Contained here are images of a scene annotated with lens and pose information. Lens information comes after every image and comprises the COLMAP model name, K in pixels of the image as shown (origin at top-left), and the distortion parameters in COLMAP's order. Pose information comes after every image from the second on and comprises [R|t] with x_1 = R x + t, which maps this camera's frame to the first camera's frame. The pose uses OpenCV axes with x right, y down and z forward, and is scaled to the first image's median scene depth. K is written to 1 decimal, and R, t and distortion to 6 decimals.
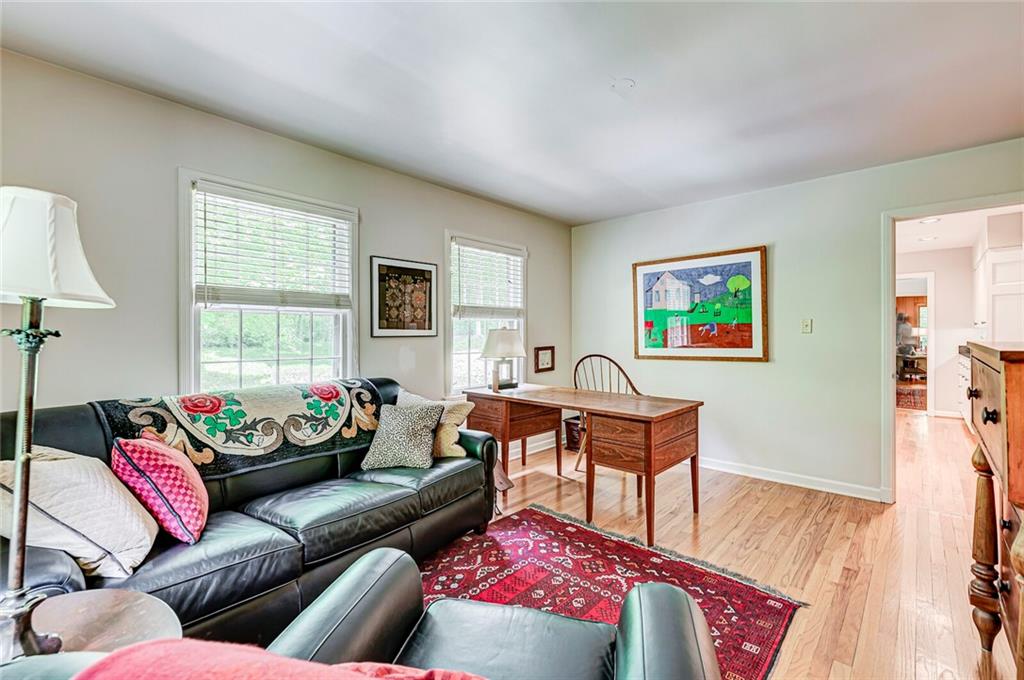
lens RADIAL K [[445.2, 0, 511.8], [0, 445.2, 333.8], [0, 0, 1]] dist [0.001307, 0.000103]
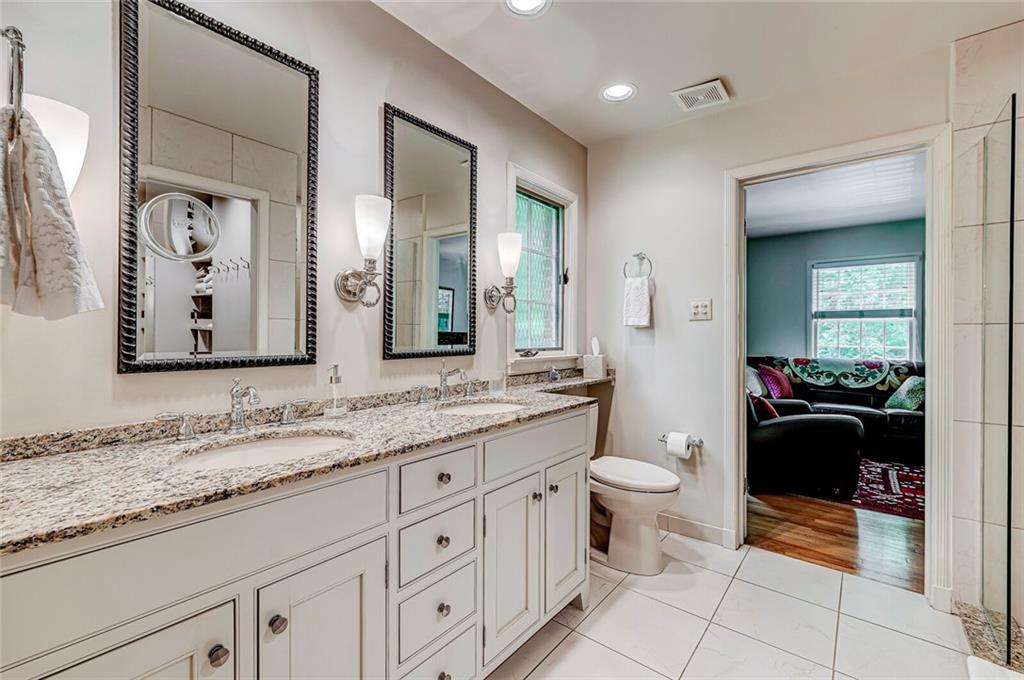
lens RADIAL K [[445.2, 0, 511.1], [0, 445.2, 337.5], [0, 0, 1]] dist [0.001307, 0.000103]
pose [[0.067447, 0.000559, -0.997723, 1.466537], [-0.002887, 0.999996, 0.000365, 0.025878], [0.997719, 0.002856, 0.067448, -0.684409]]
